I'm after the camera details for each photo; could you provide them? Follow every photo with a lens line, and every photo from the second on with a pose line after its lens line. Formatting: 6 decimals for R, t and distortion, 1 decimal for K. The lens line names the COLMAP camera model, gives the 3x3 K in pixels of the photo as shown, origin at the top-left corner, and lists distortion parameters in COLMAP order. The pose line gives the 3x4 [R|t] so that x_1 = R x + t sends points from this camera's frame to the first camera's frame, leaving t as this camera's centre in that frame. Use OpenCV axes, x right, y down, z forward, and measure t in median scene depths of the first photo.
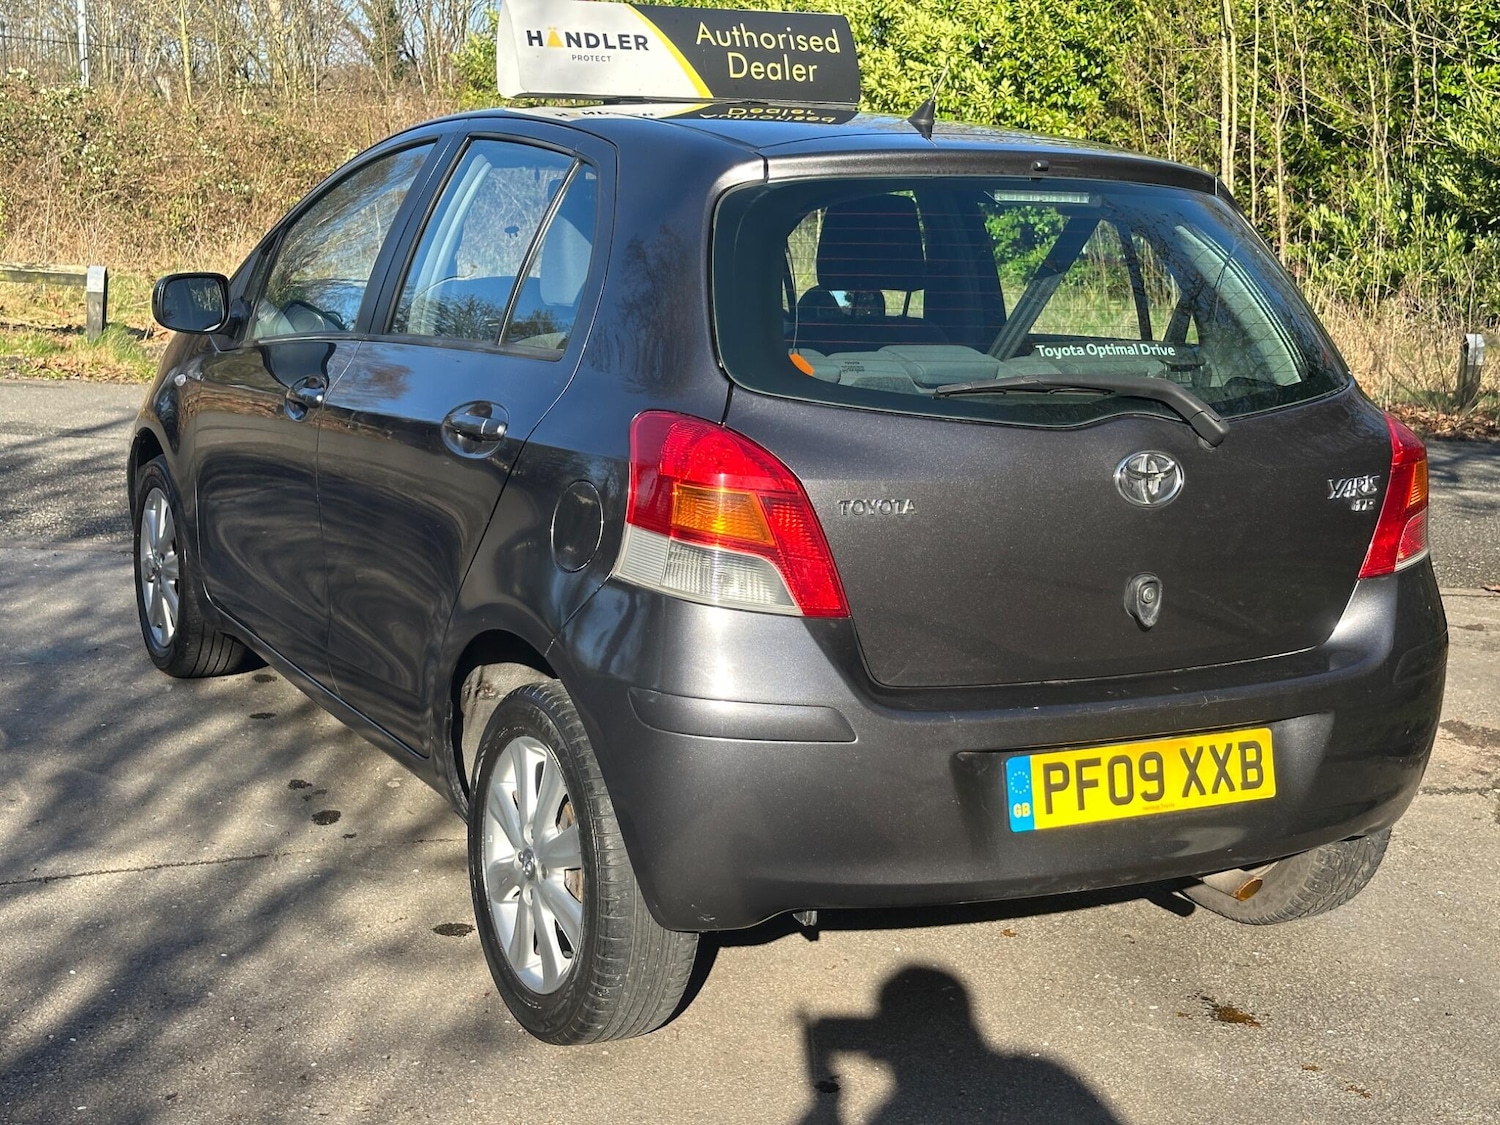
lens RADIAL K [[2110.9, 0, 760.8], [0, 2110.9, 565.5], [0, 0, 1]] dist [0.125320, -0.148298]
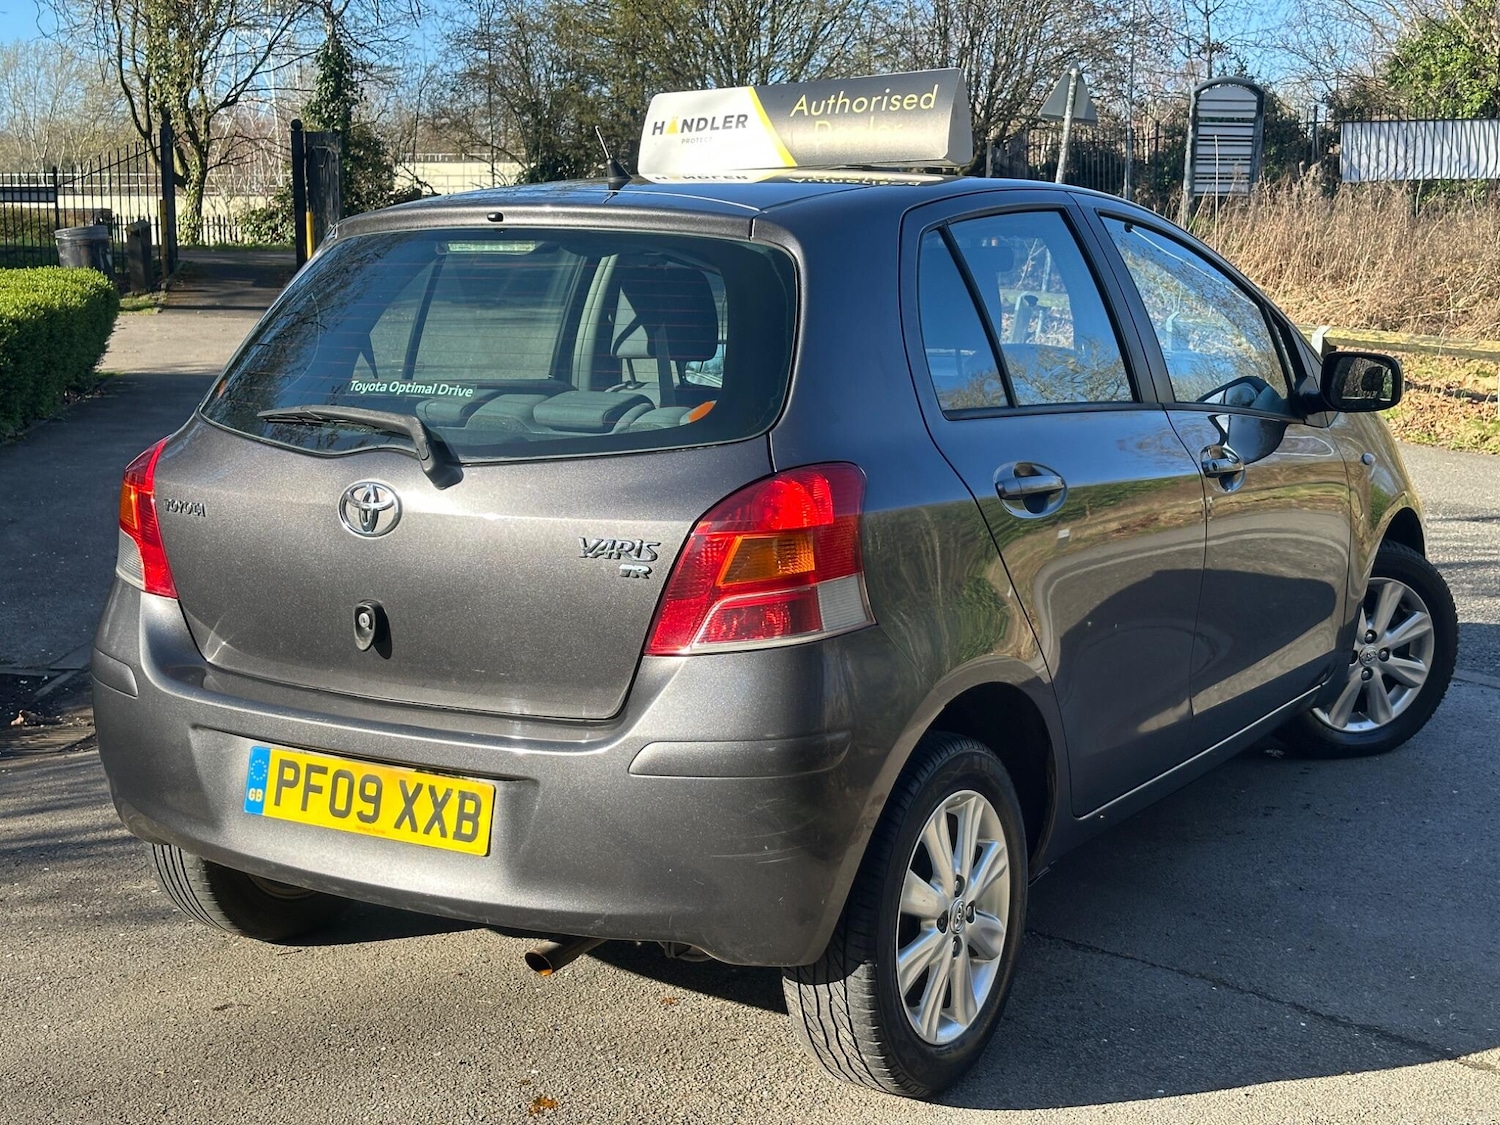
lens RADIAL K [[2107.4, 0, 747.4], [0, 2107.4, 526.1], [0, 0, 1]] dist [0.156114, -0.308472]
pose [[0.480527, 0.074667, -0.873795, 1.045820], [-0.136865, 0.990545, 0.009377, -0.059722], [0.866234, 0.115086, 0.486203, 0.578589]]
